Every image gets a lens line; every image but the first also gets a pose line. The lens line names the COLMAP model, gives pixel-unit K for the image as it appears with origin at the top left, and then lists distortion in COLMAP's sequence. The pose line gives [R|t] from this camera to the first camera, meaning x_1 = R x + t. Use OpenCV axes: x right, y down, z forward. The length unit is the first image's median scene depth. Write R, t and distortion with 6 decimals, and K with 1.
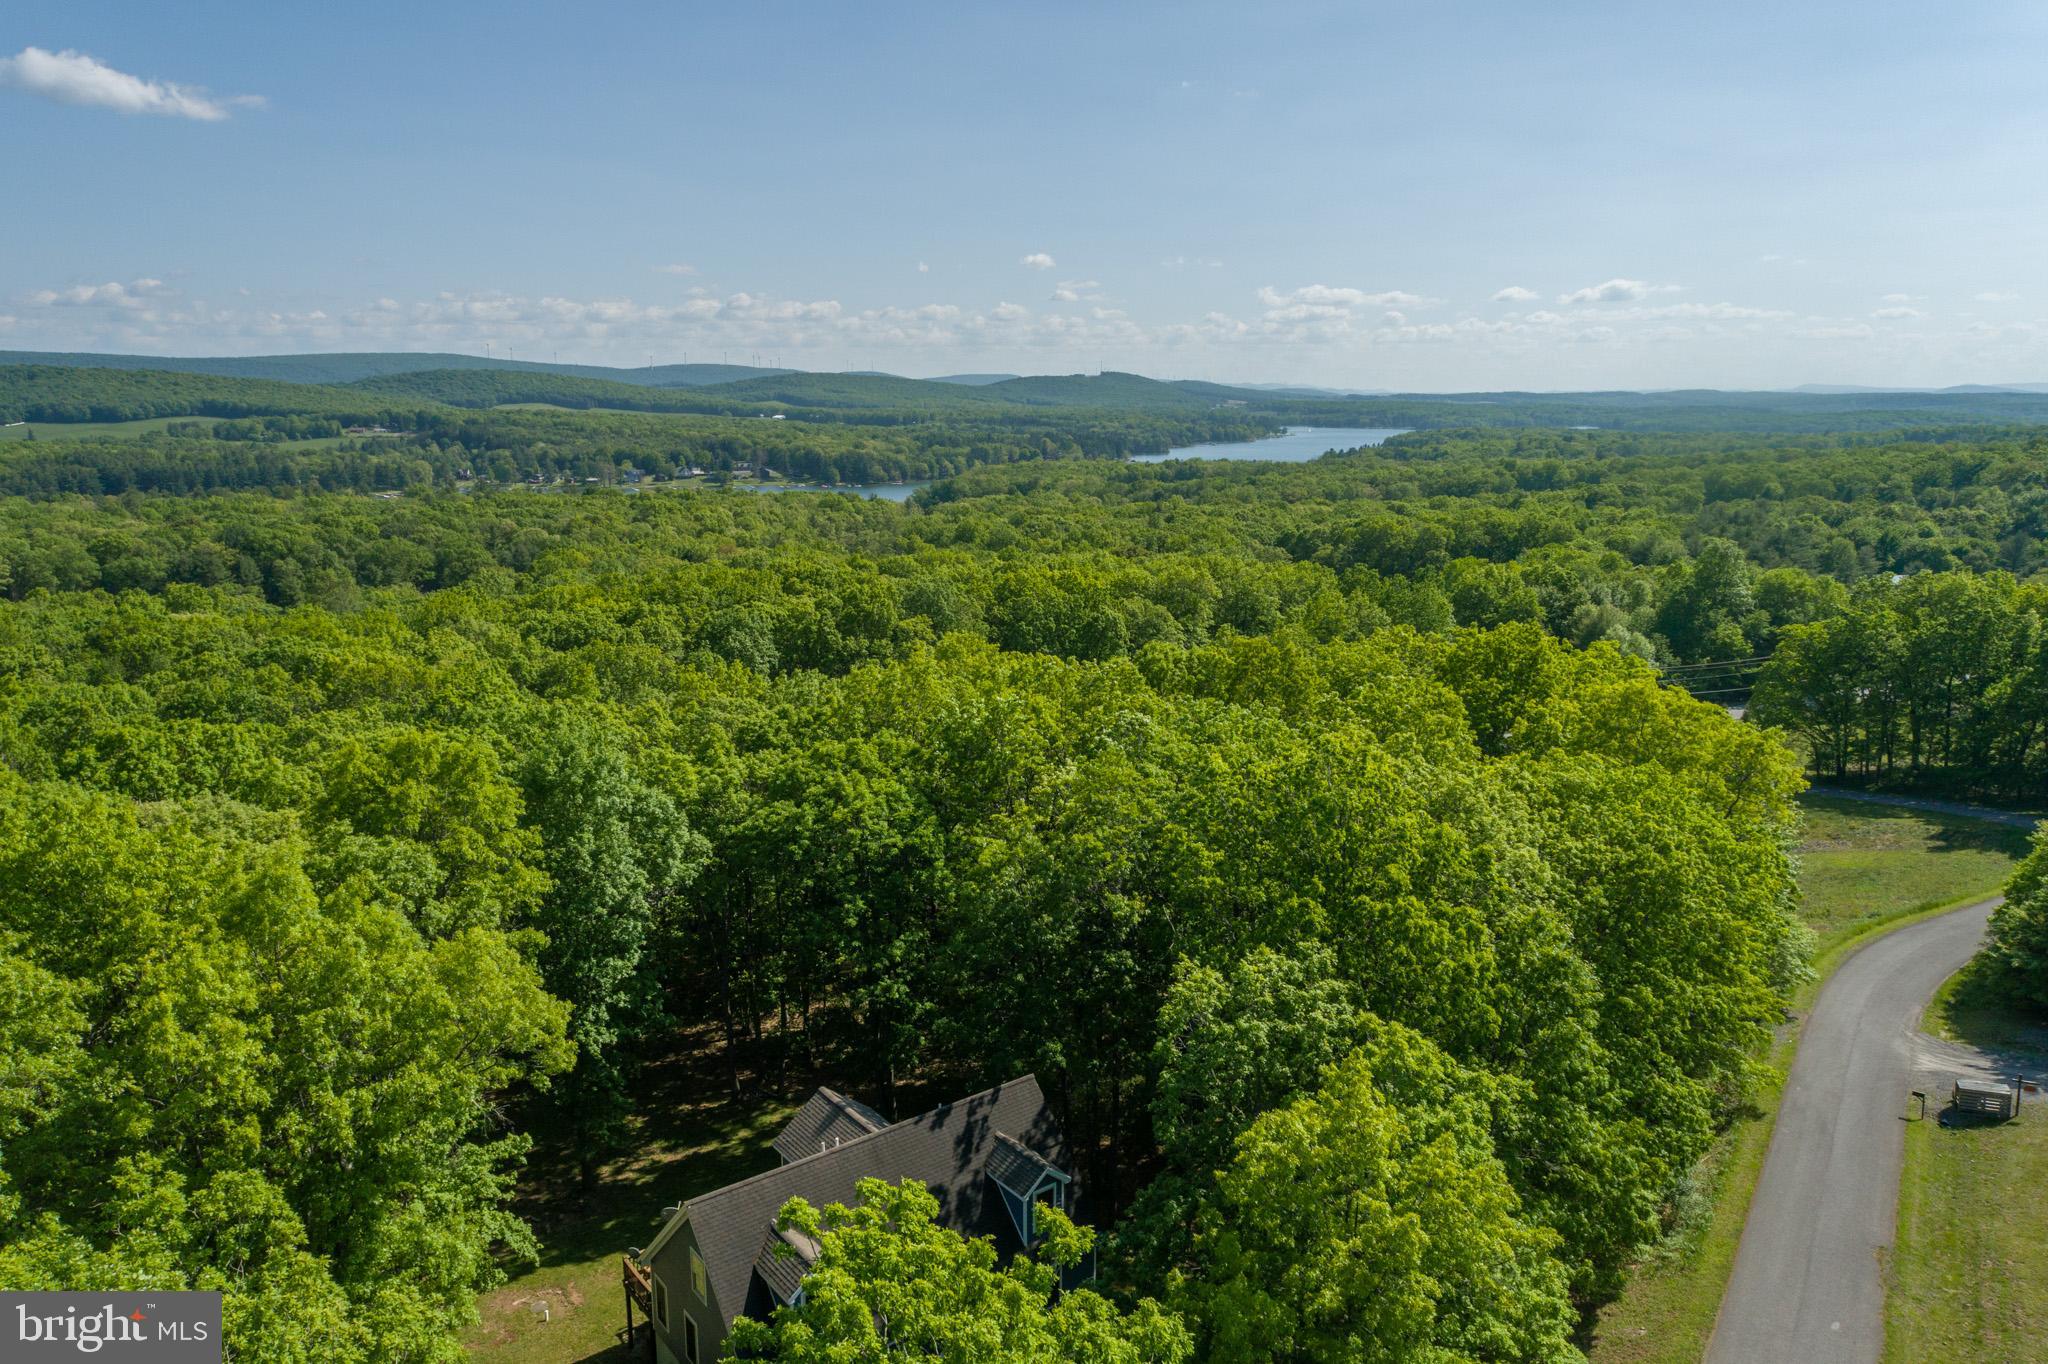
lens RADIAL K [[1387.6, 0, 1025.0], [0, 1387.6, 683.4], [0, 0, 1]] dist [-0.004016, 0.014139]
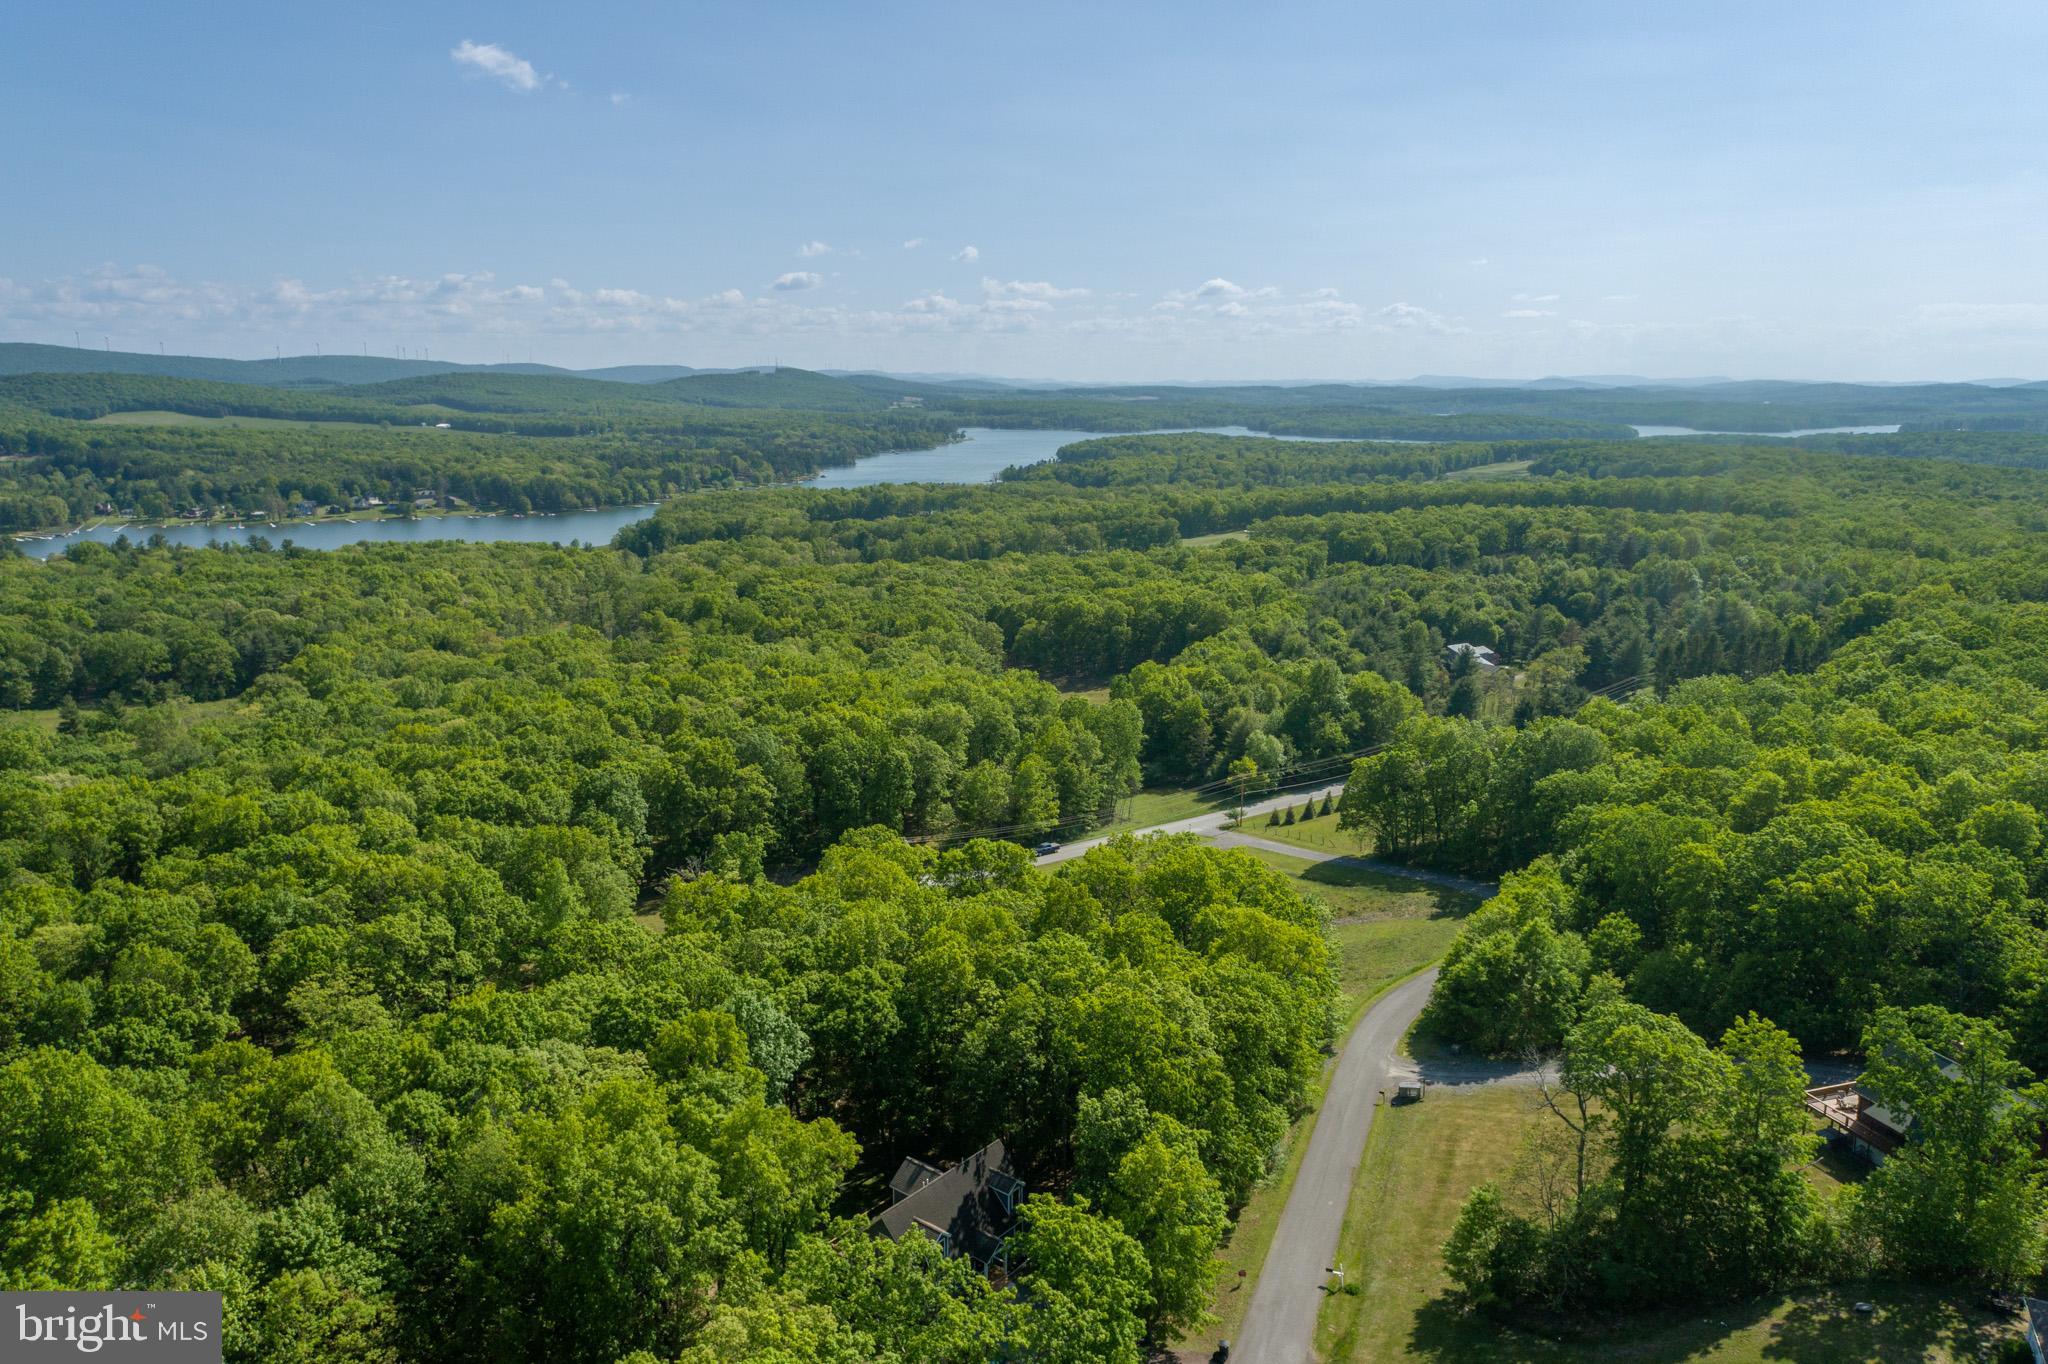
lens RADIAL K [[1387.6, 0, 1024.5], [0, 1387.6, 684.4], [0, 0, 1]] dist [-0.004016, 0.014139]
pose [[0.973715, -0.047371, 0.222788, -0.053318], [0.045216, 0.998868, 0.014765, -0.061386], [-0.223235, -0.004303, 0.974755, -0.150993]]
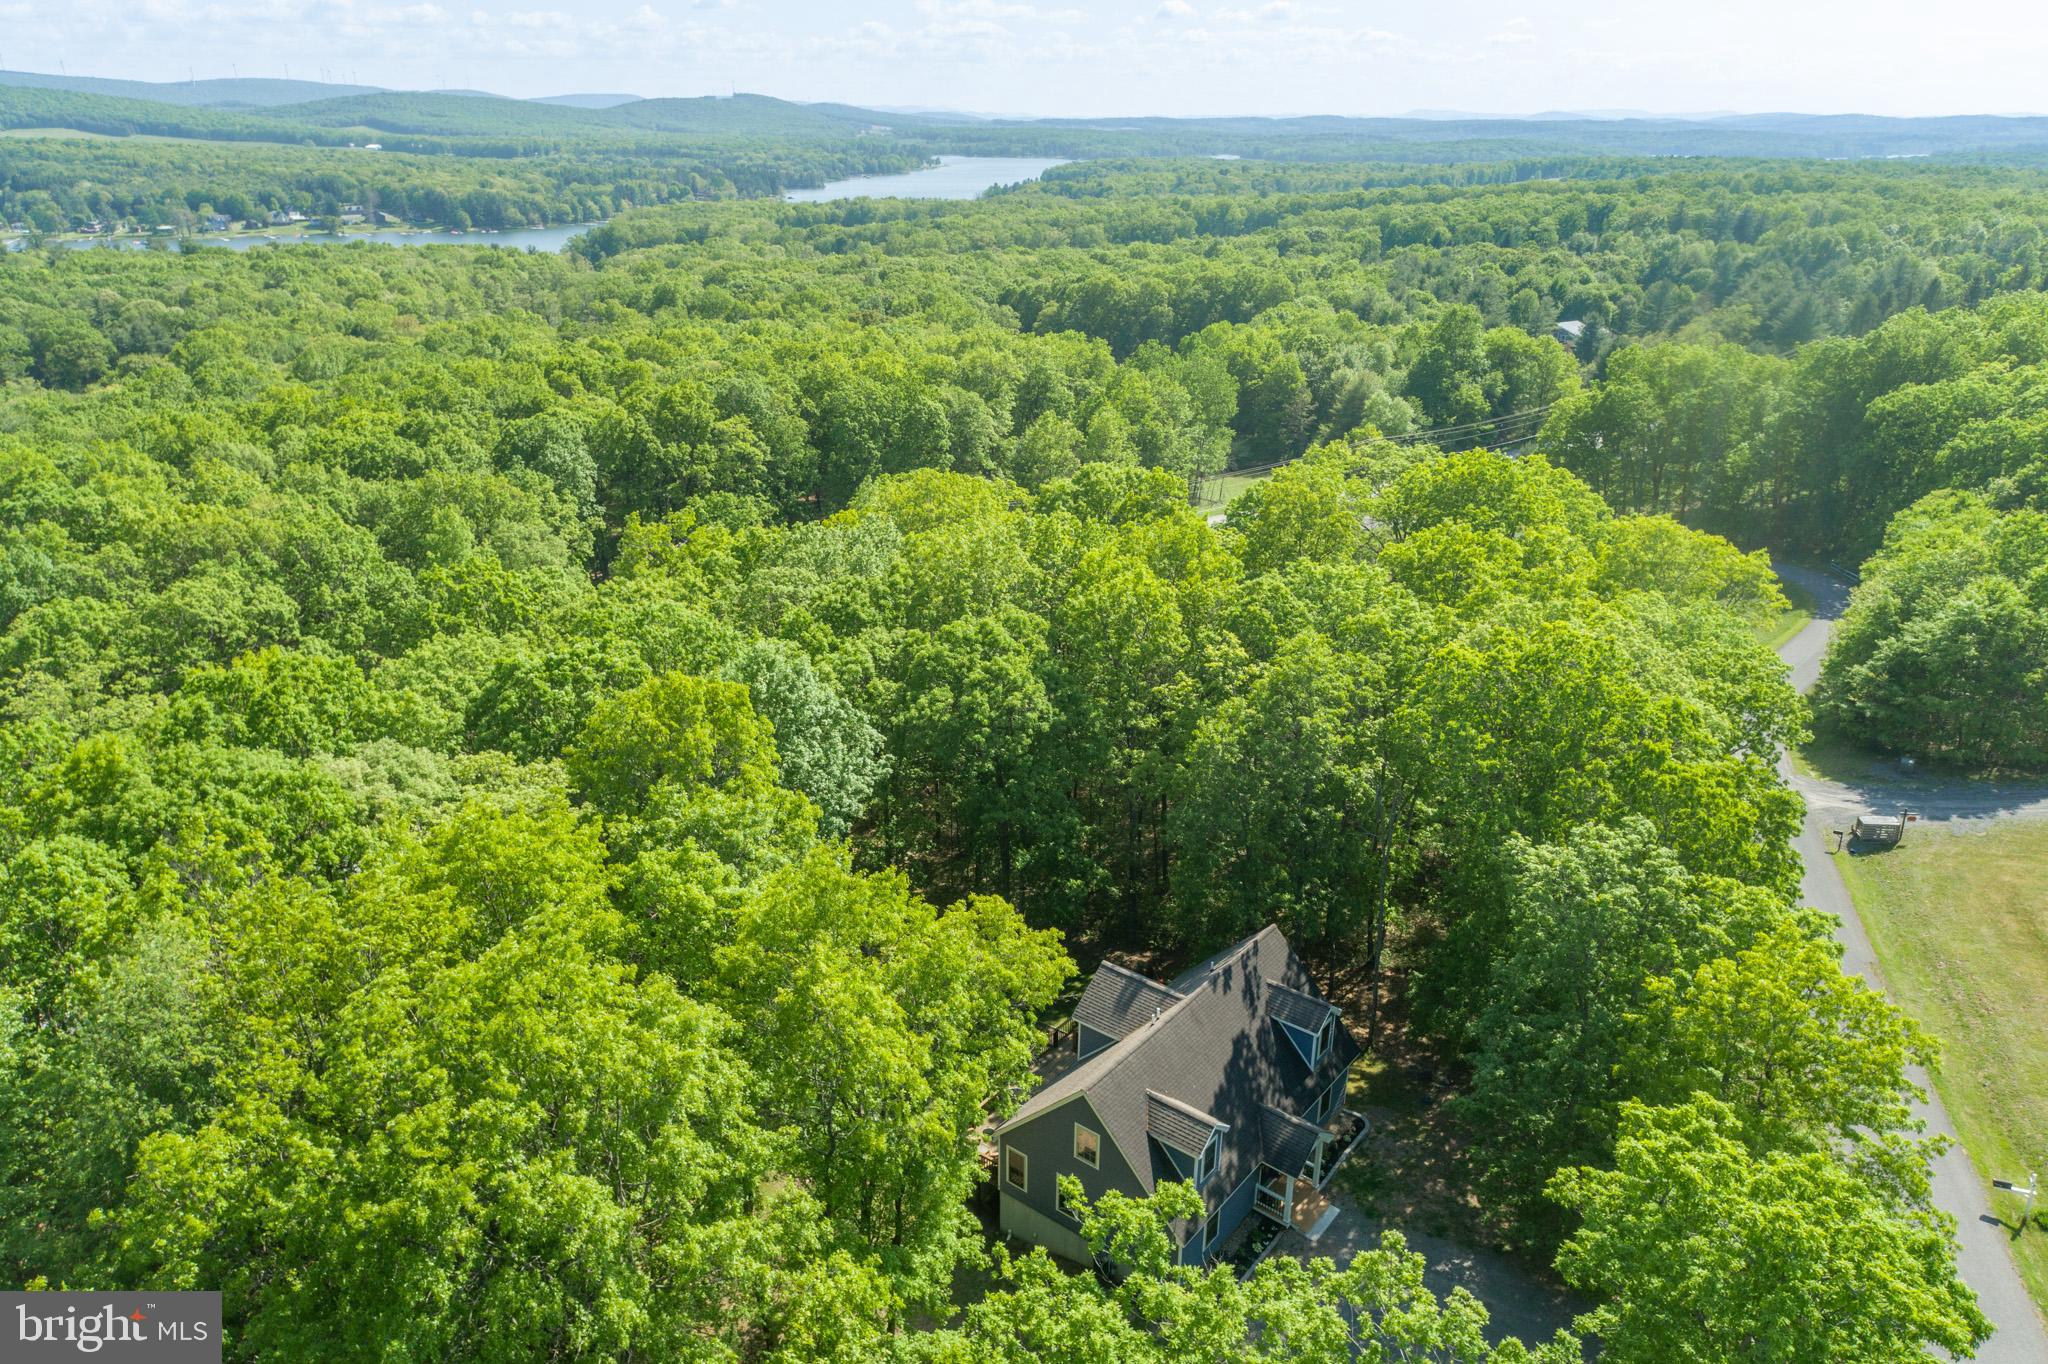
lens RADIAL K [[1387.6, 0, 1026.5], [0, 1387.6, 676.9], [0, 0, 1]] dist [-0.004016, 0.014139]
pose [[0.968946, -0.089298, 0.230587, -0.055877], [0.047048, 0.982058, 0.182616, -0.017300], [-0.242757, -0.166096, 0.955762, -0.000742]]
